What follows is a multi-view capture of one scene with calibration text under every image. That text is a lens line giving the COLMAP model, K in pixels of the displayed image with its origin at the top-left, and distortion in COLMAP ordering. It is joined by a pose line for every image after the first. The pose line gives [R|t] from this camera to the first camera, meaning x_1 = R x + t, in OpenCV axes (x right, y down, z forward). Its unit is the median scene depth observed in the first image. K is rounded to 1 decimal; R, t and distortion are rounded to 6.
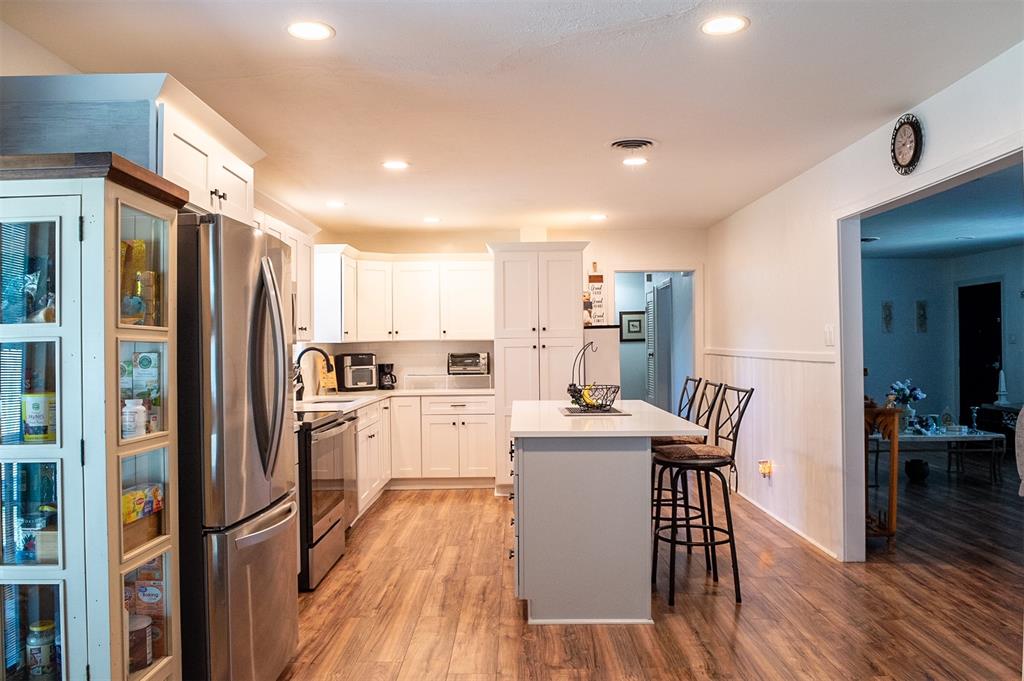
lens RADIAL K [[754.6, 0, 505.3], [0, 754.6, 345.3], [0, 0, 1]] dist [-0.030443, -0.004434]
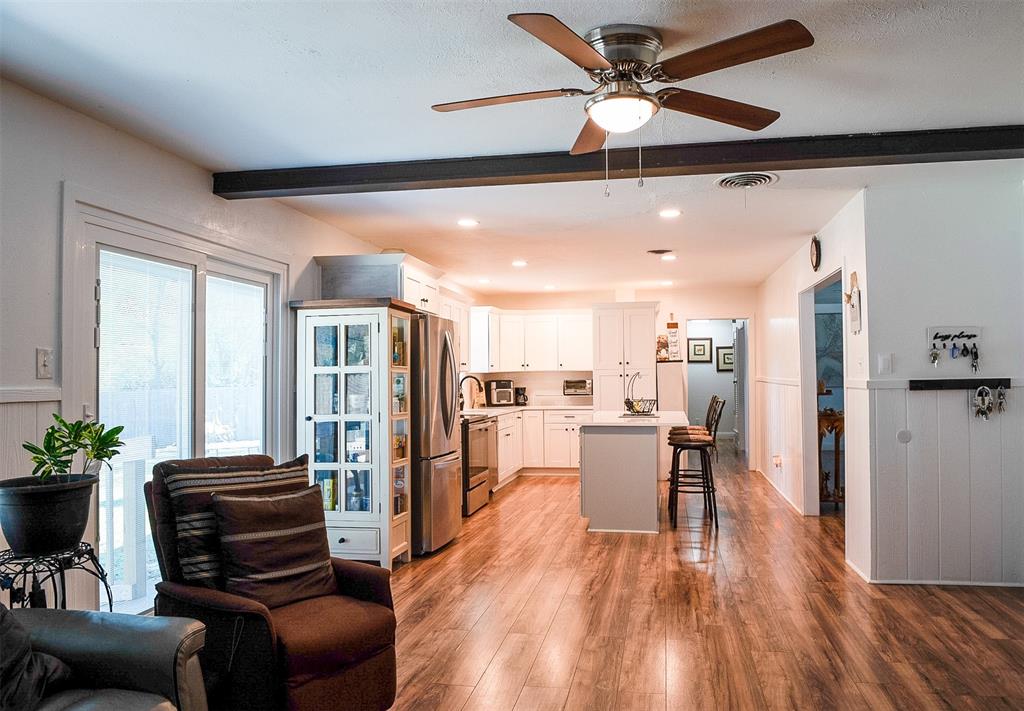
lens RADIAL K [[738.4, 0, 515.3], [0, 738.4, 359.3], [0, 0, 1]] dist [0.002425, -0.000095]
pose [[0.982029, -0.003700, -0.188693, 0.113261], [-0.000173, 0.999790, -0.020502, 0.000095], [0.188729, 0.020166, 0.981822, -0.437481]]
